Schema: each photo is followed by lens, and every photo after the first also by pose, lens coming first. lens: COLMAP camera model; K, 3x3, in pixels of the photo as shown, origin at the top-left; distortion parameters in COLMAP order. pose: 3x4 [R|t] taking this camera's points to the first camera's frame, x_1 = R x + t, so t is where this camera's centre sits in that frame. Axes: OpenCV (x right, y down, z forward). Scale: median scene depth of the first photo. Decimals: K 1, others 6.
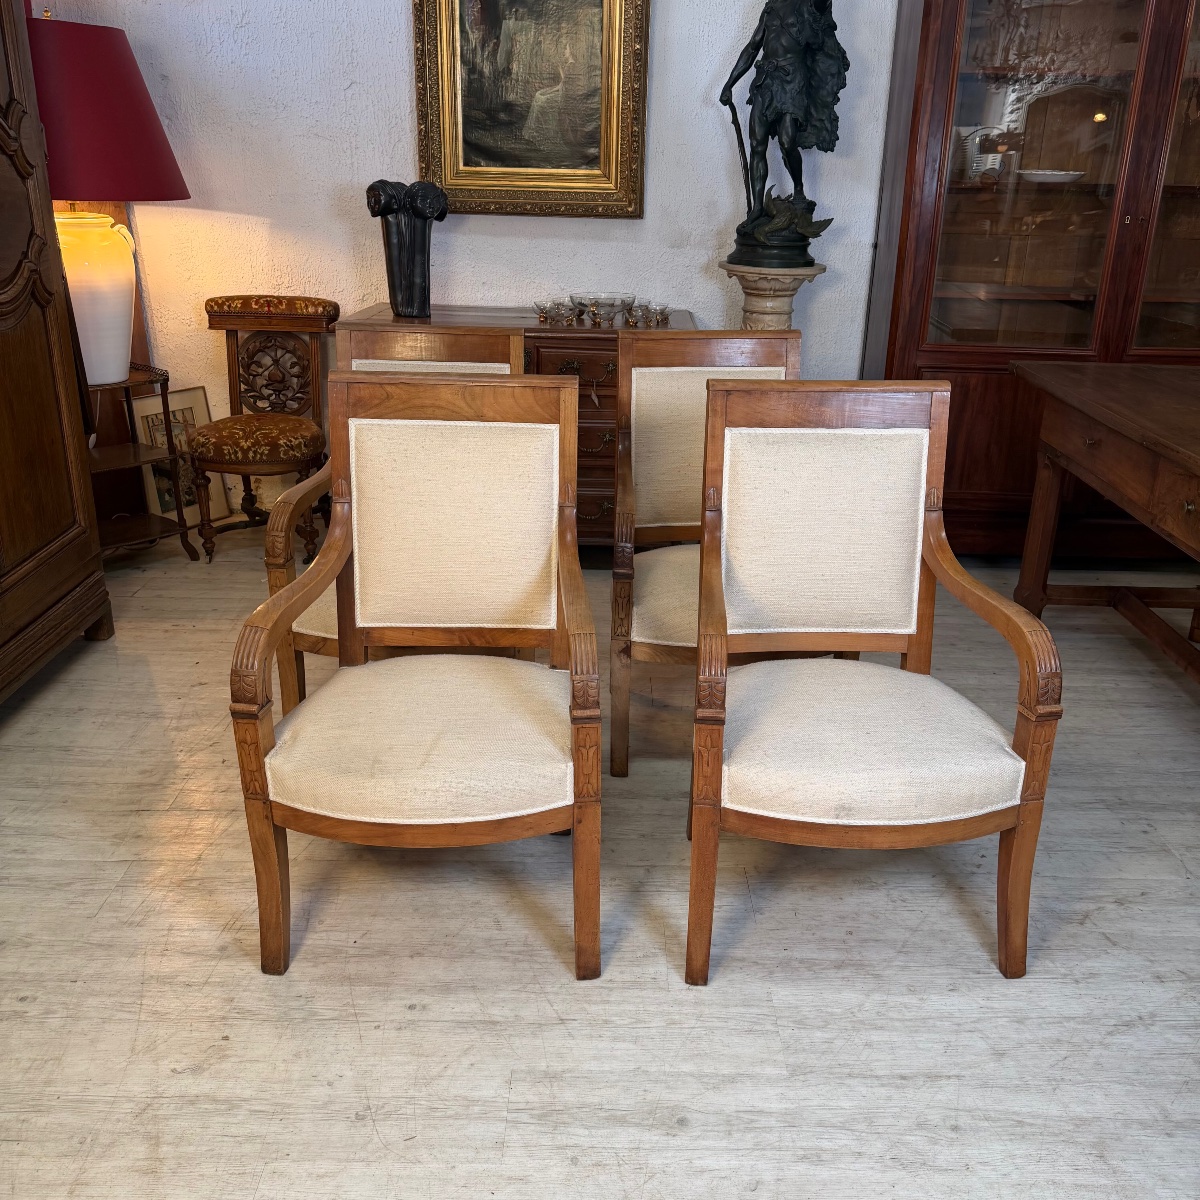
lens RADIAL K [[1136.4, 0, 592.8], [0, 1136.4, 591.7], [0, 0, 1]] dist [0.003142, 0.000000]
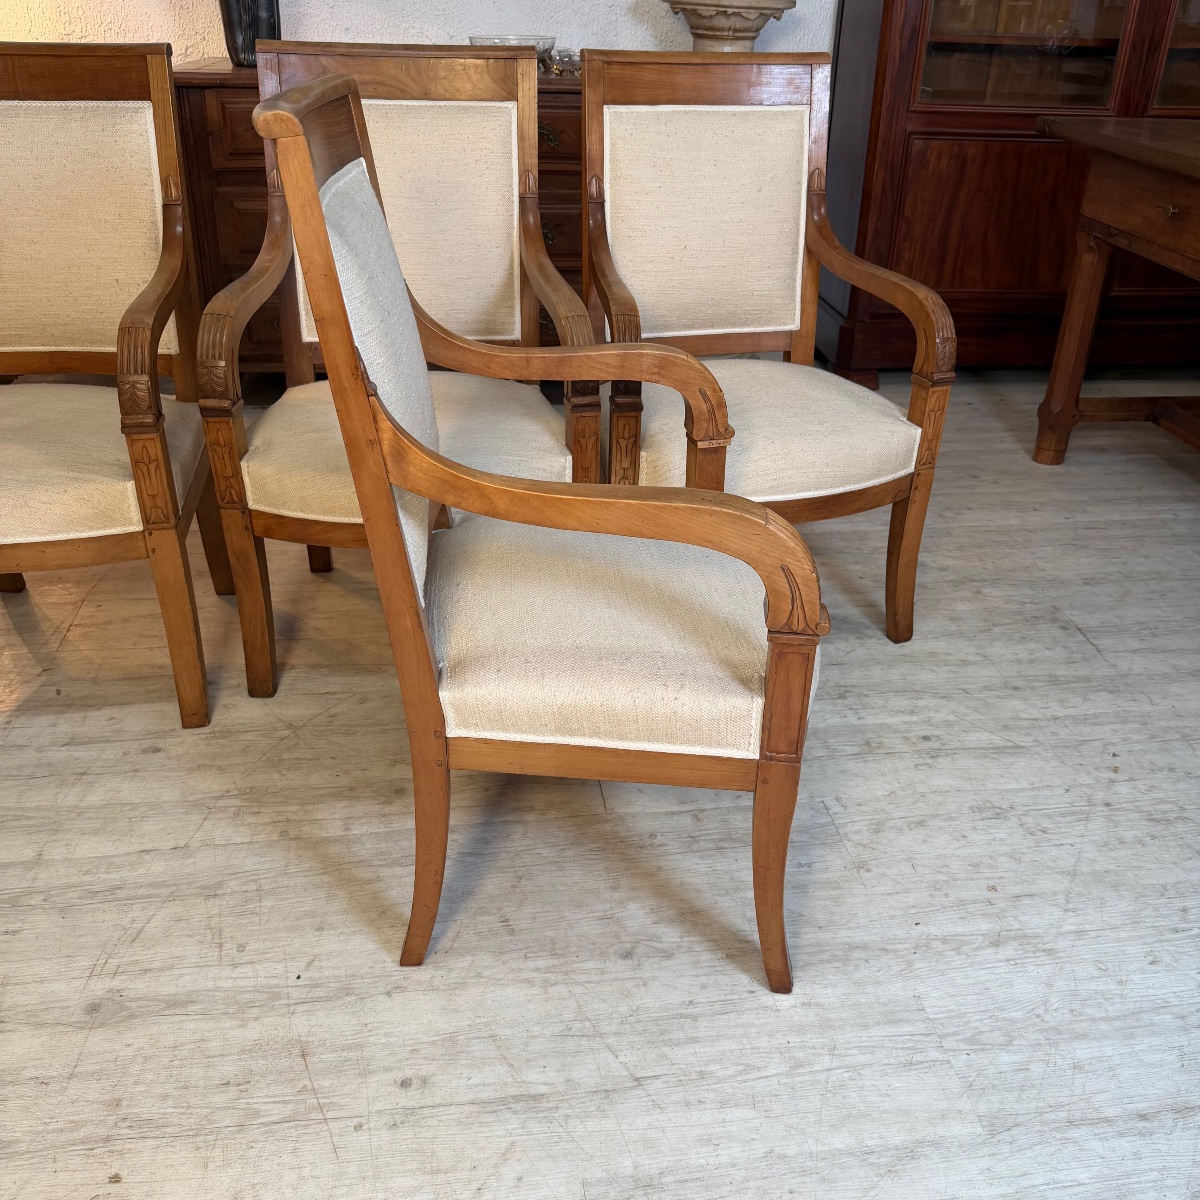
lens RADIAL K [[1136.4, 0, 604.6], [0, 1136.4, 601.1], [0, 0, 1]] dist [0.003142, 0.000000]
pose [[0.988831, -0.067826, 0.132714, -0.108830], [0.047318, 0.987248, 0.151995, -0.004191], [-0.141331, -0.144017, 0.979431, 0.363379]]
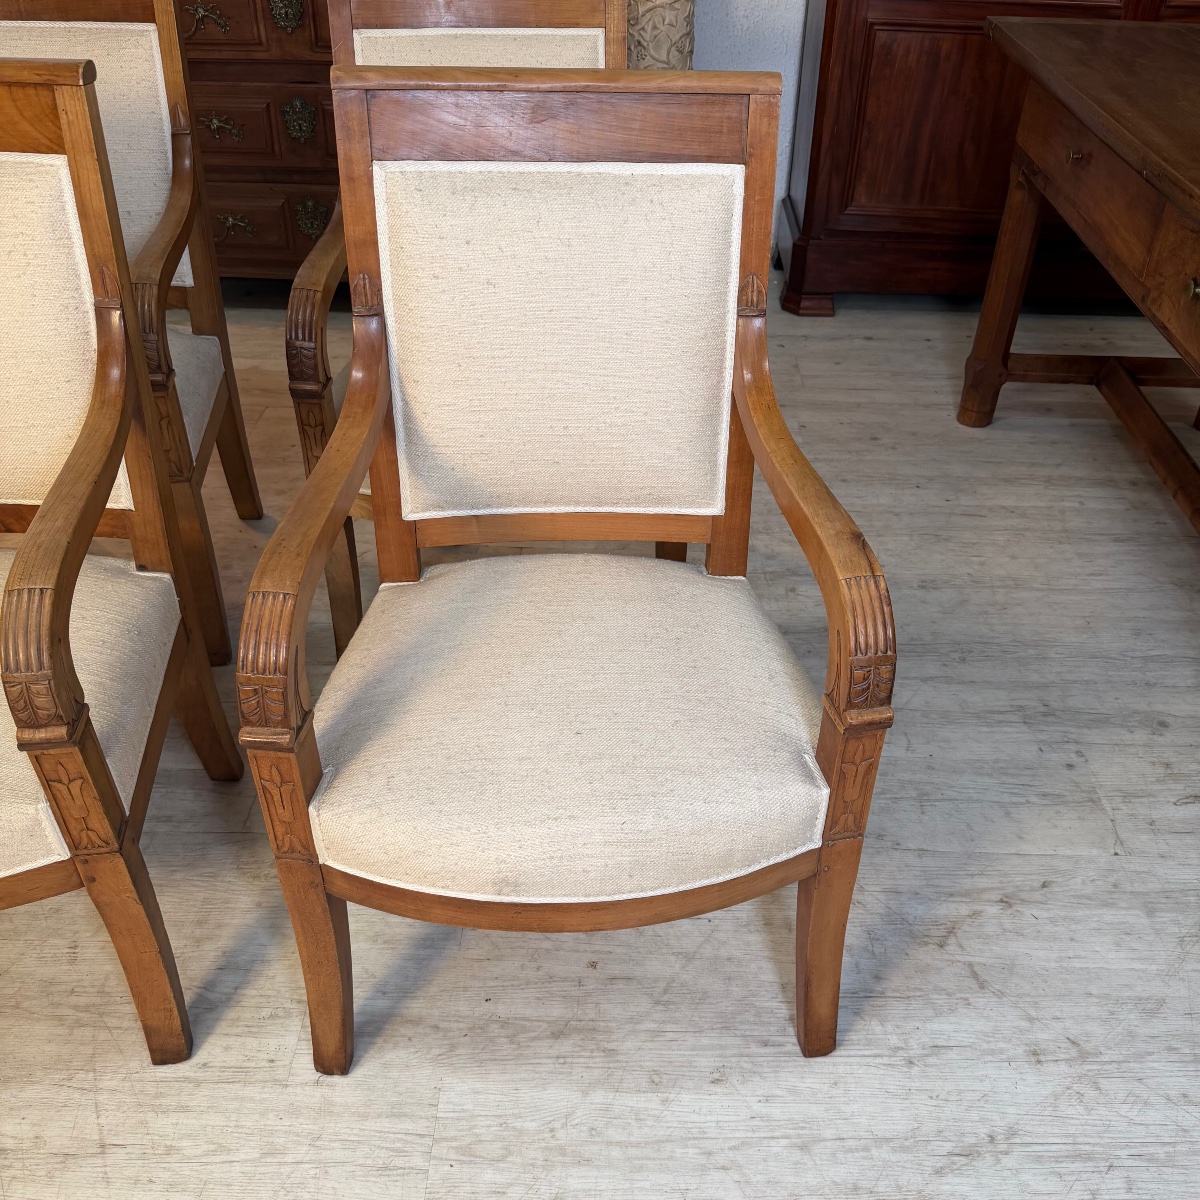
lens RADIAL K [[1136.4, 0, 609.5], [0, 1136.4, 595.1], [0, 0, 1]] dist [0.003142, 0.000000]
pose [[0.999969, -0.000067, -0.007859, 0.252630], [0.002242, 0.960829, 0.277134, -0.102971], [0.007532, -0.277143, 0.960799, 0.431557]]
